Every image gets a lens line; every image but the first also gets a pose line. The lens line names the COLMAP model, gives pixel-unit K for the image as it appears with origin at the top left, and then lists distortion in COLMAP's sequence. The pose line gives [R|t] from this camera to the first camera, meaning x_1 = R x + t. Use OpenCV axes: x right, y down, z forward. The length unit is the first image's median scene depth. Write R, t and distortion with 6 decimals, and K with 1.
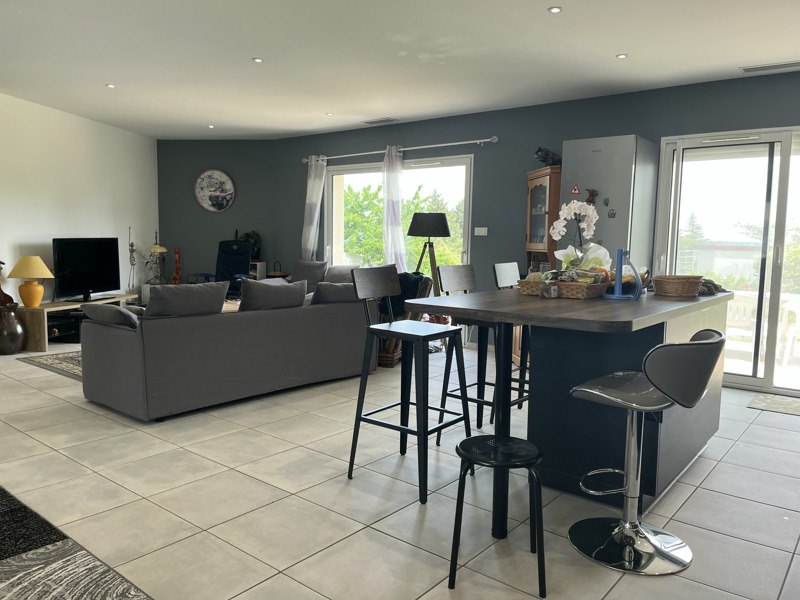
lens RADIAL K [[610.9, 0, 403.6], [0, 610.9, 298.2], [0, 0, 1]] dist [0.026092, -0.003724]
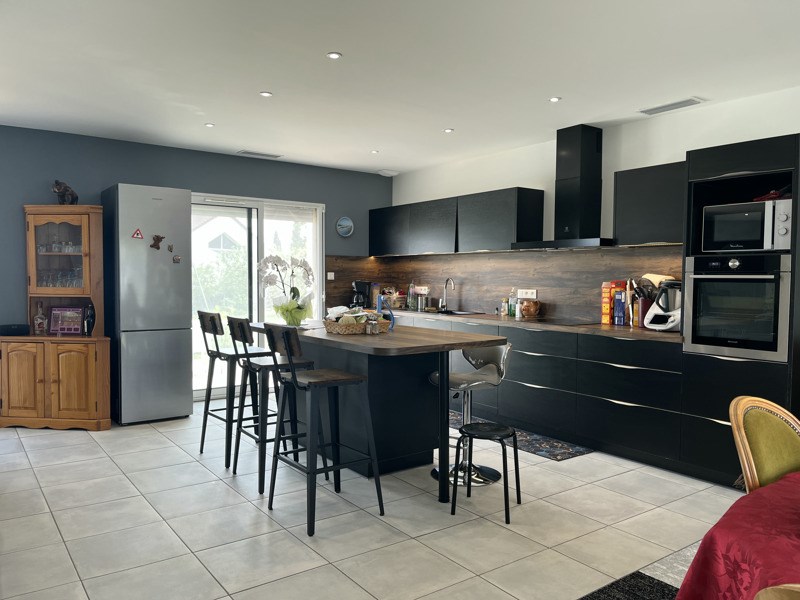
lens RADIAL K [[610.9, 0, 403.3], [0, 610.9, 302.2], [0, 0, 1]] dist [0.026092, -0.003724]
pose [[0.260515, -0.058188, 0.963715, -0.791567], [0.092214, 0.995118, 0.035157, -0.084489], [-0.961056, 0.079709, 0.264609, 0.448025]]
